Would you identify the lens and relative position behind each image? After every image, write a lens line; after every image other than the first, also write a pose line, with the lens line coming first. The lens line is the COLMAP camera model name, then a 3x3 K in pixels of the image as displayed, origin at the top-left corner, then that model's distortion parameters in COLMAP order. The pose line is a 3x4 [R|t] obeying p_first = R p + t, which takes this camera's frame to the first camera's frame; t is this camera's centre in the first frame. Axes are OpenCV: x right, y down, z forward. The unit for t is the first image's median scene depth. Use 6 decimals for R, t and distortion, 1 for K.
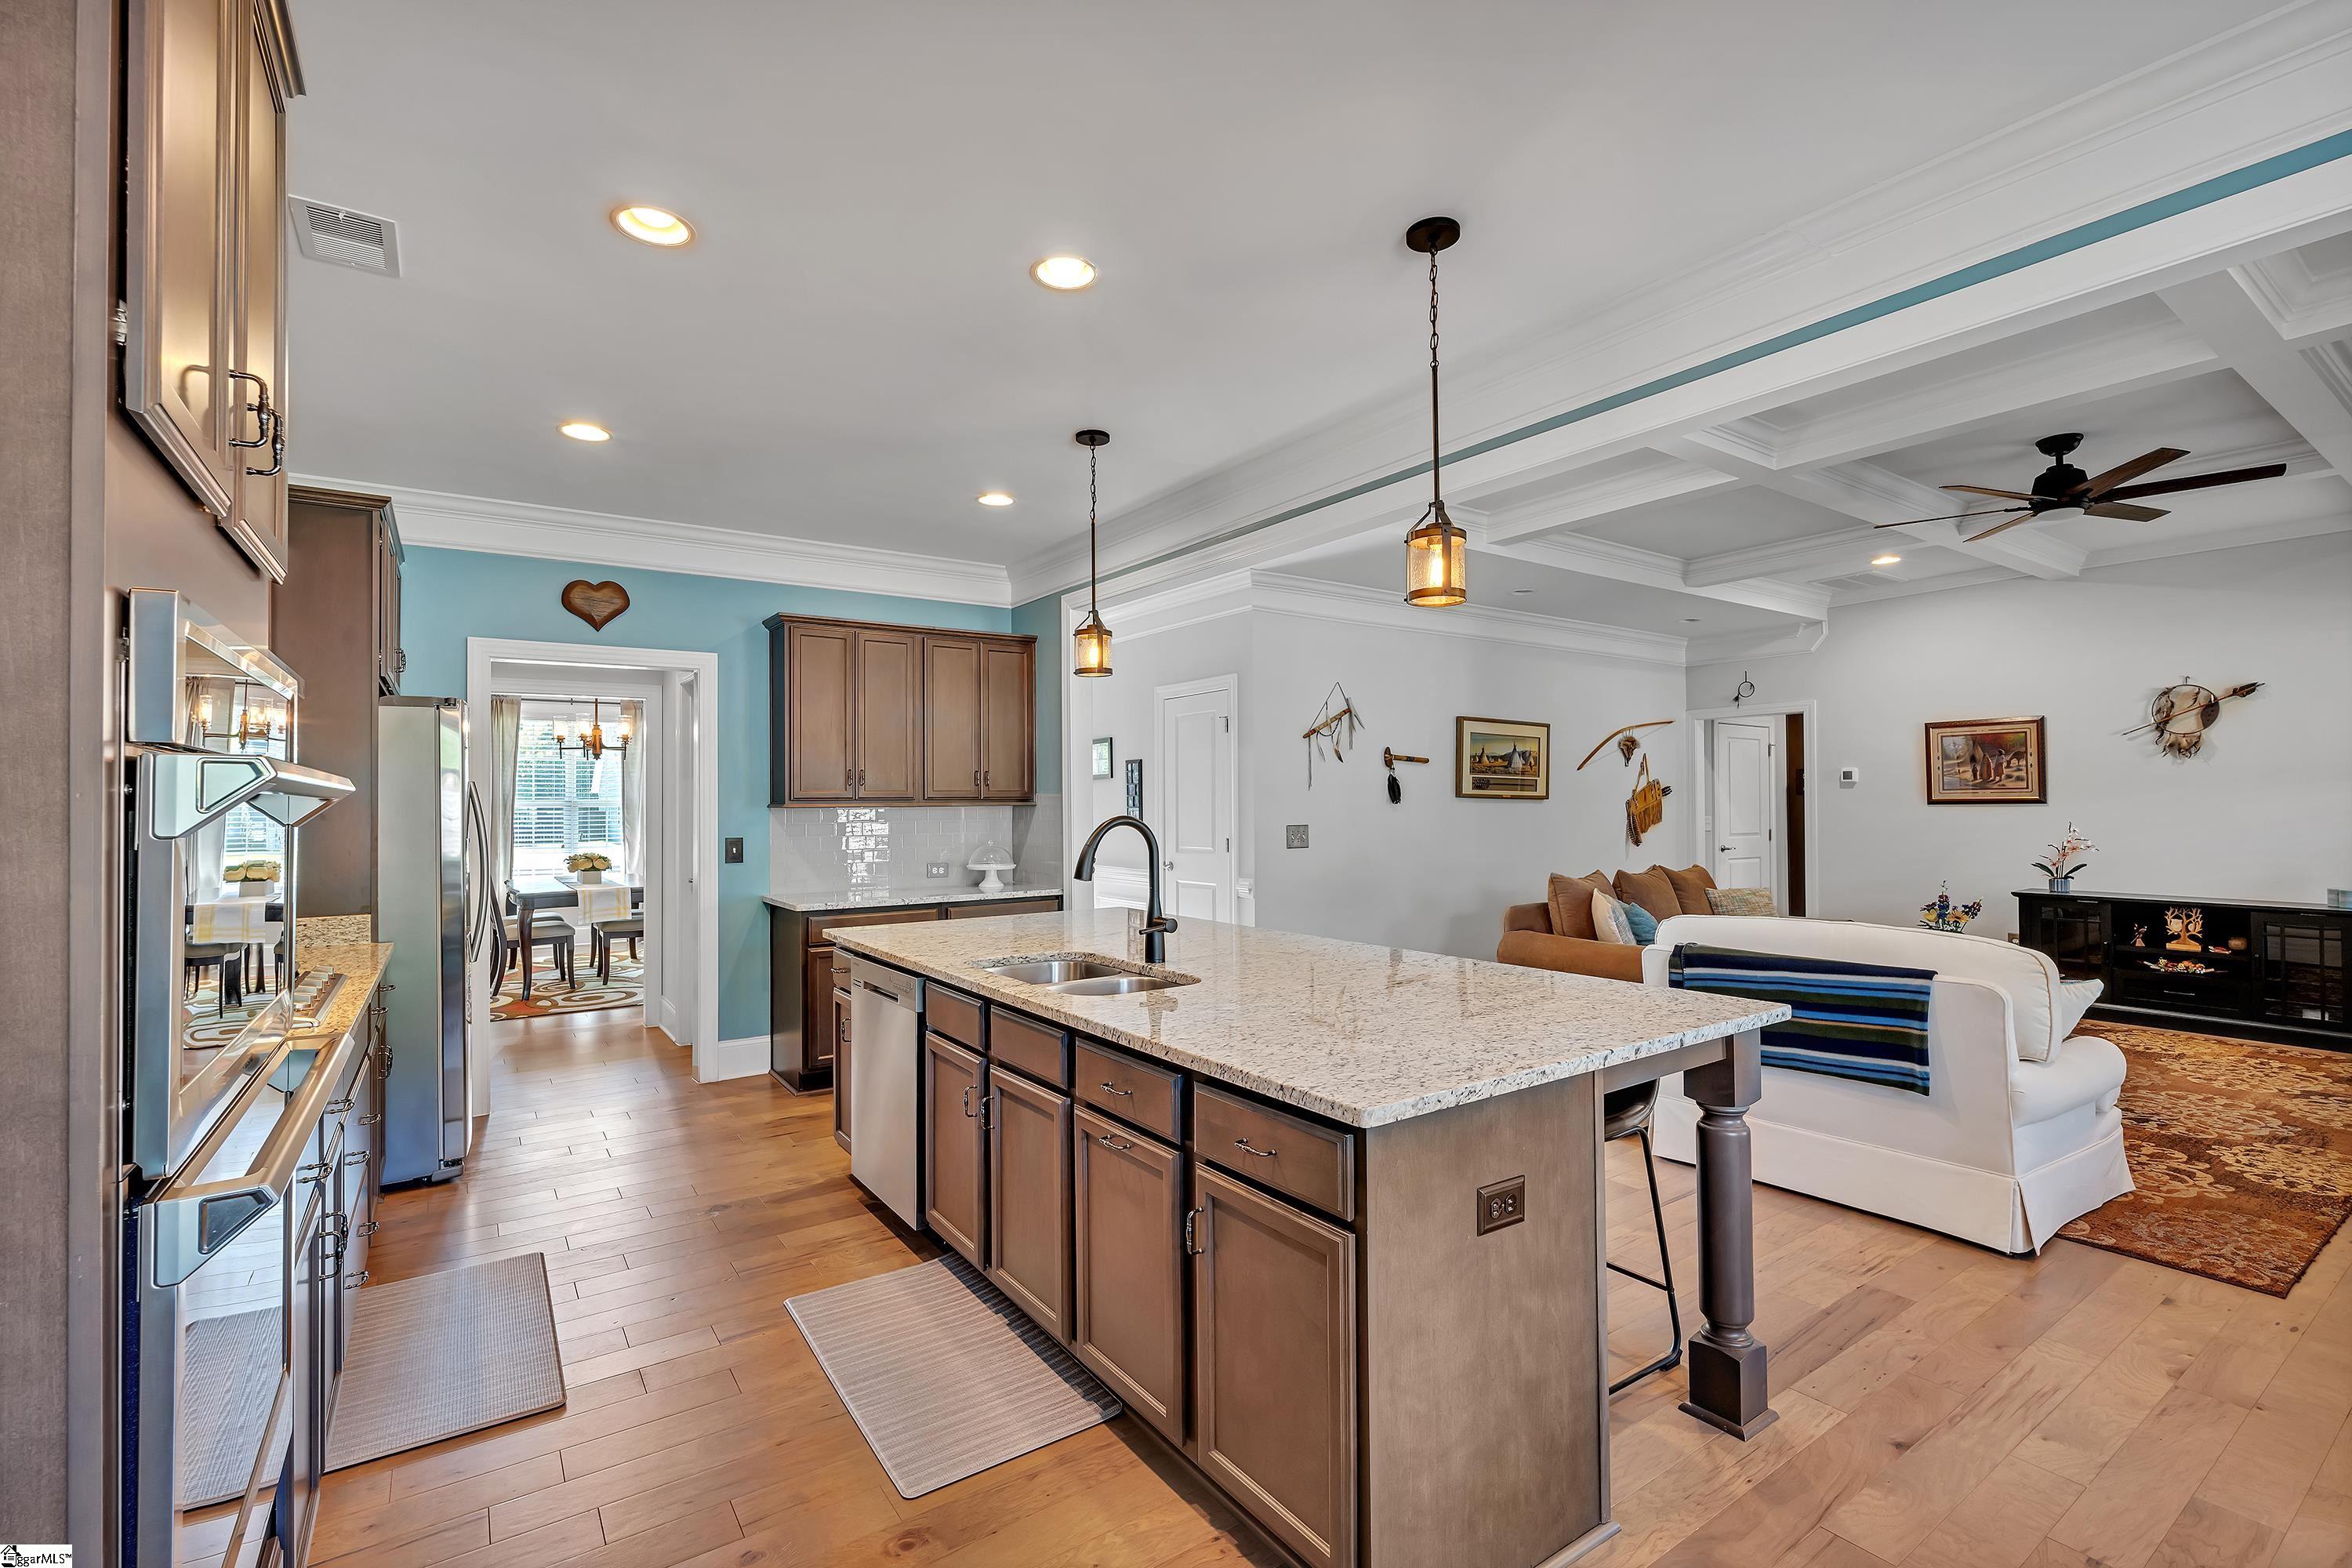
lens RADIAL K [[1037.5, 0, 1167.6], [0, 1037.5, 783.5], [0, 0, 1]] dist [-0.008285, 0.000827]
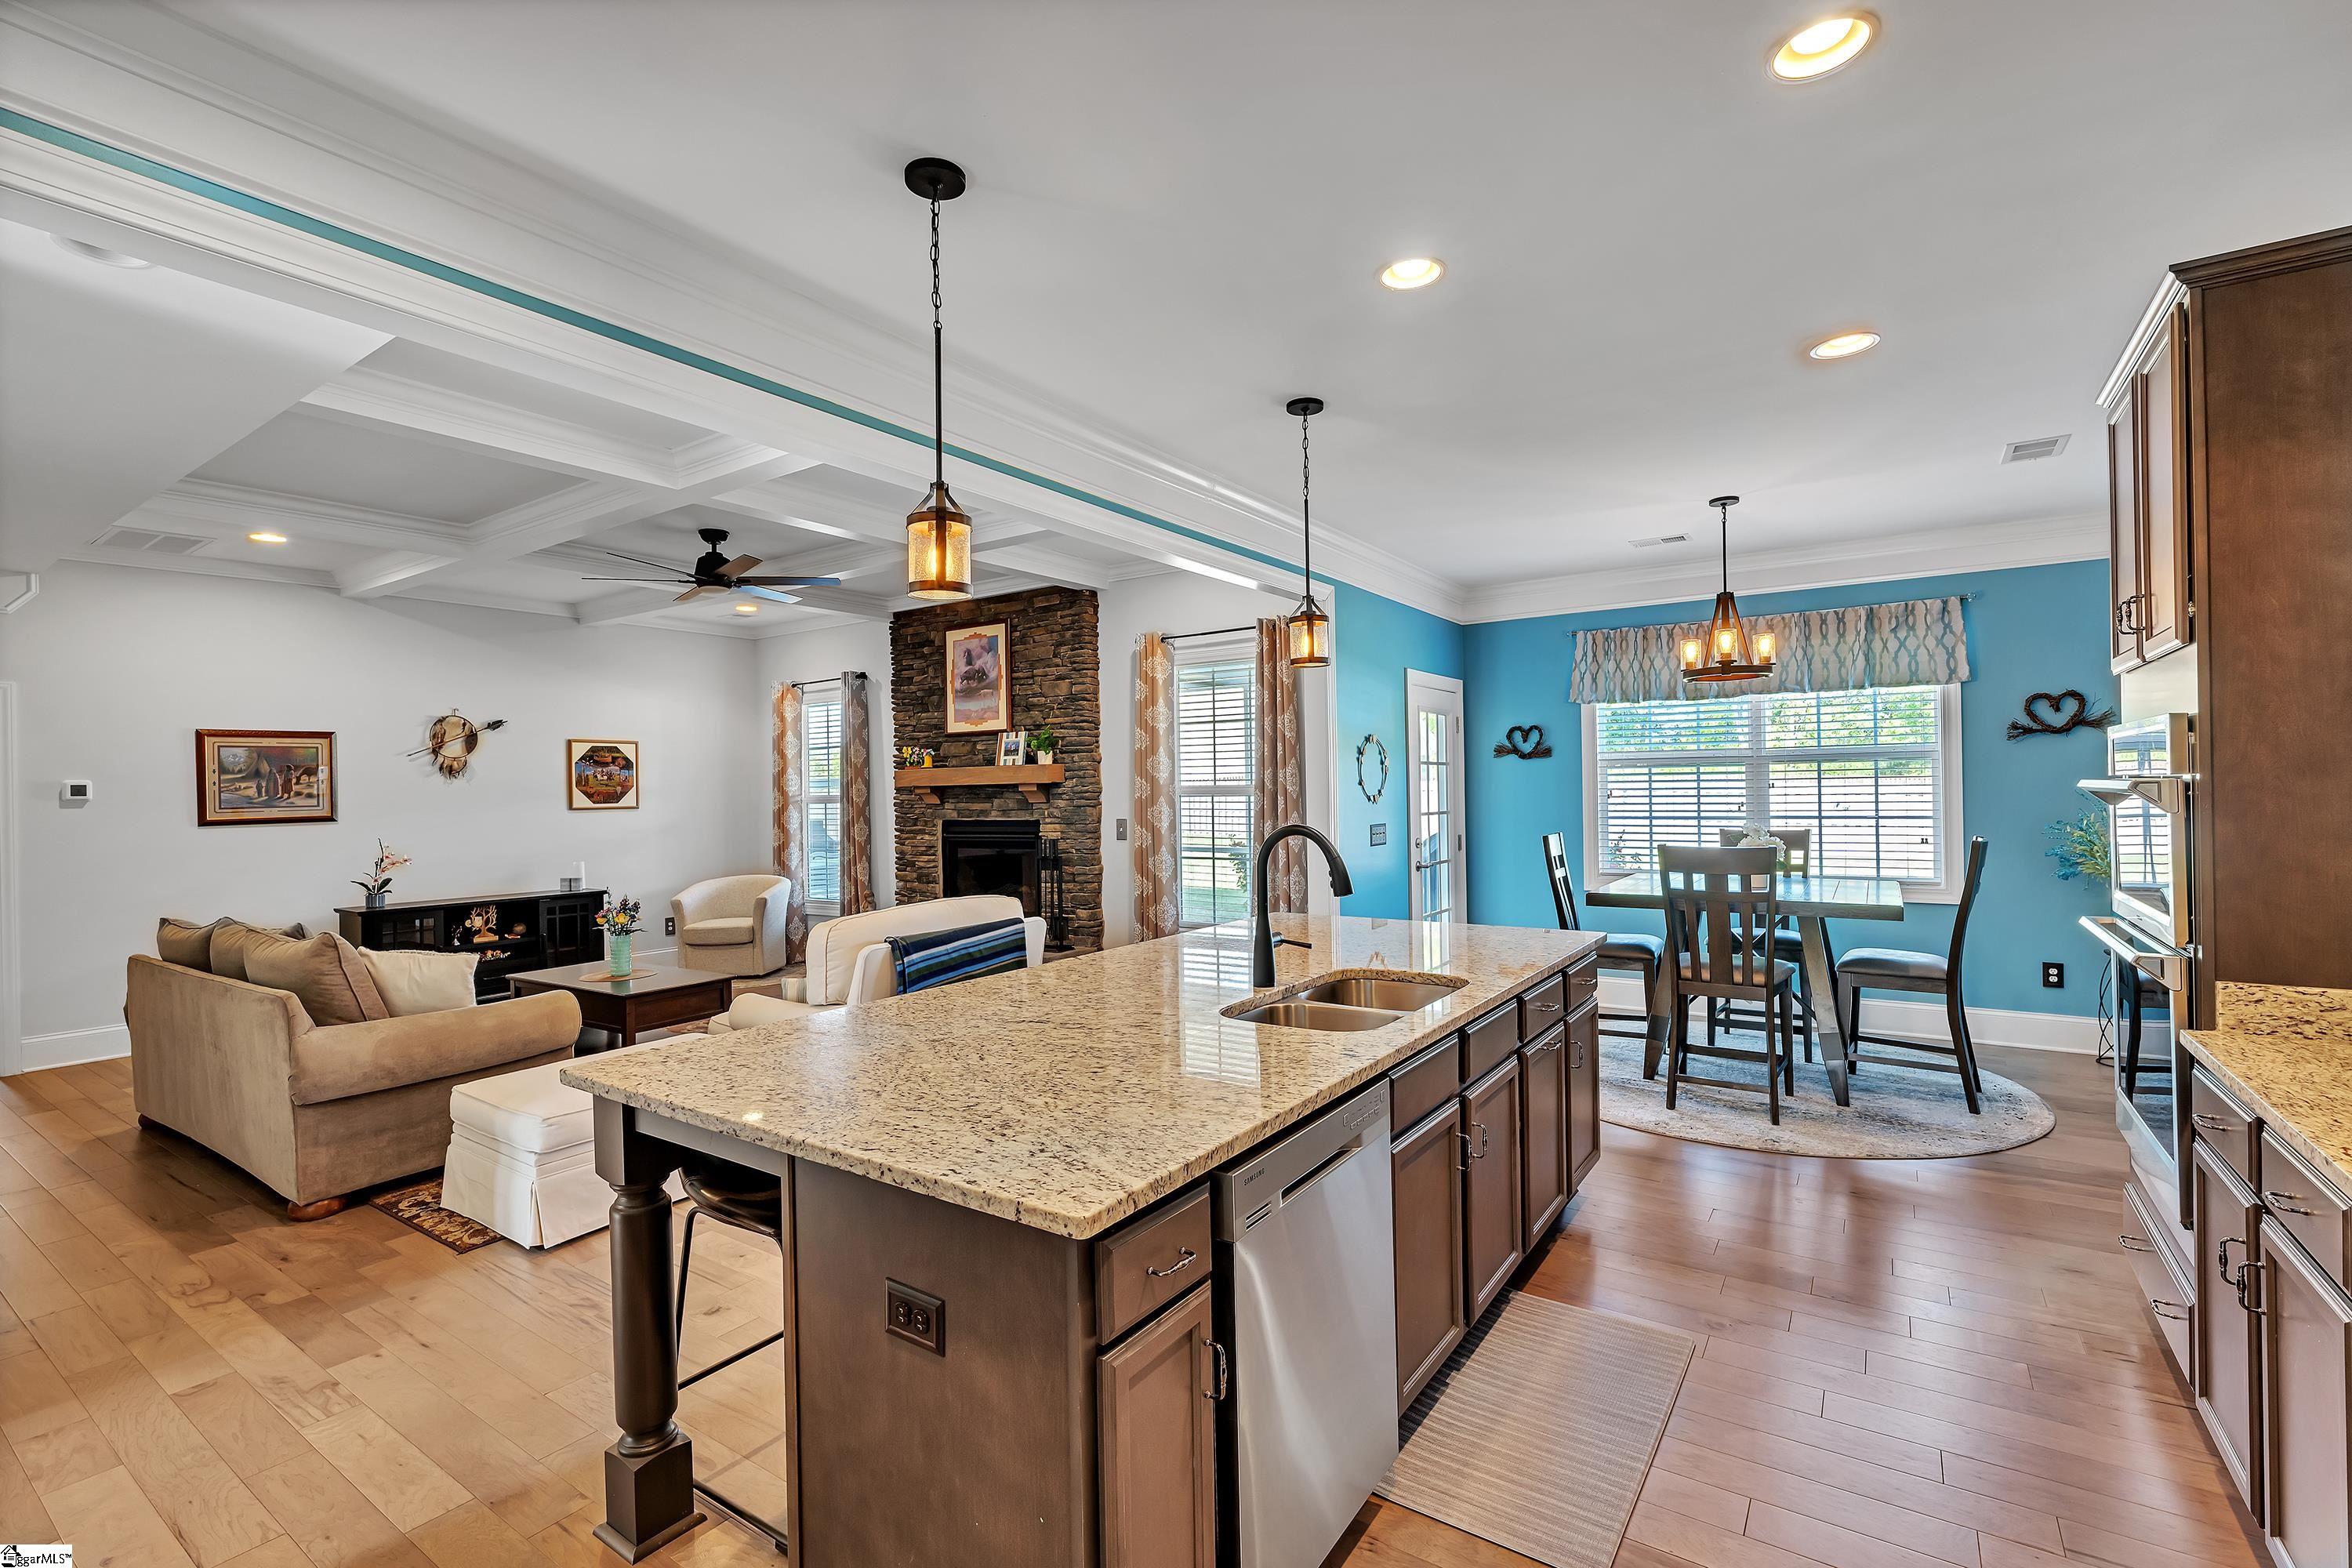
lens RADIAL K [[1037.5, 0, 1178.4], [0, 1037.5, 787.3], [0, 0, 1]] dist [-0.008285, 0.000827]
pose [[-0.354242, 0.014163, 0.935047, -0.375538], [0.005625, 0.999899, -0.013014, 0.004642], [-0.935137, 0.000649, -0.354286, 0.629588]]
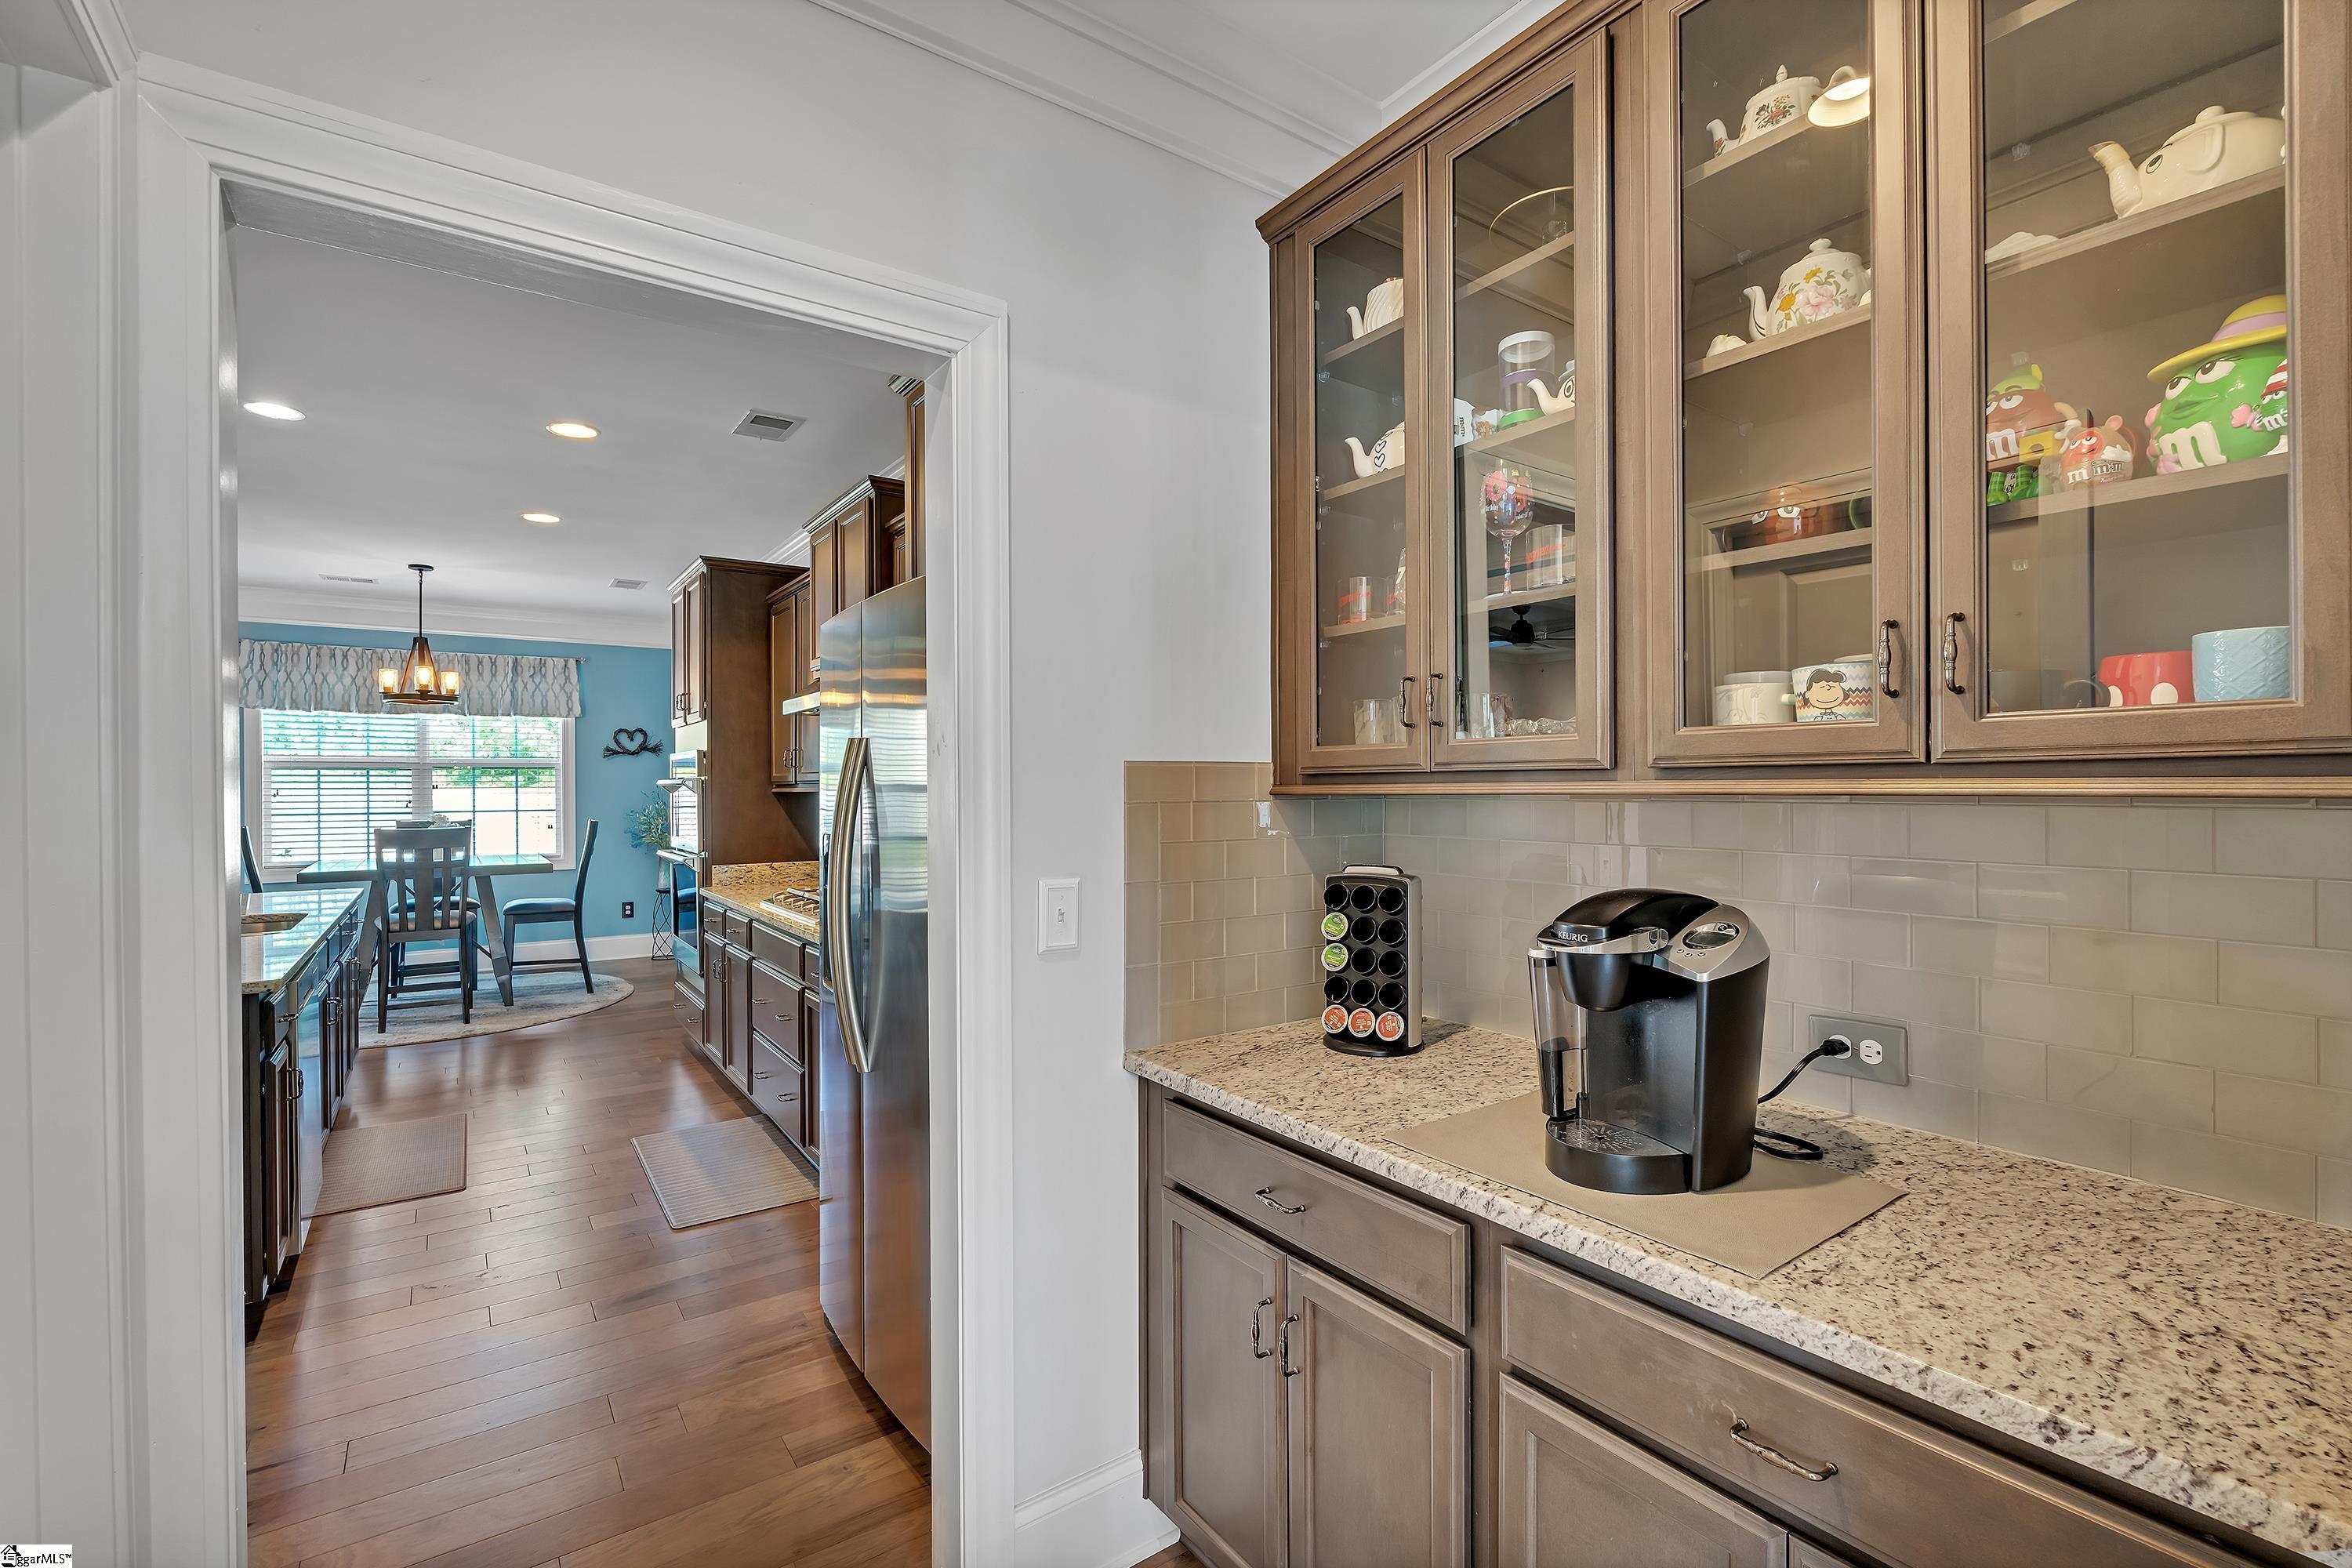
lens RADIAL K [[1037.5, 0, 1173.7], [0, 1037.5, 782.0], [0, 0, 1]] dist [-0.008285, 0.000827]
pose [[-0.999906, 0.013326, -0.003335, -0.440903], [0.013382, 0.999762, -0.017239, 0.011221], [0.003104, -0.017282, -0.999846, 0.779735]]
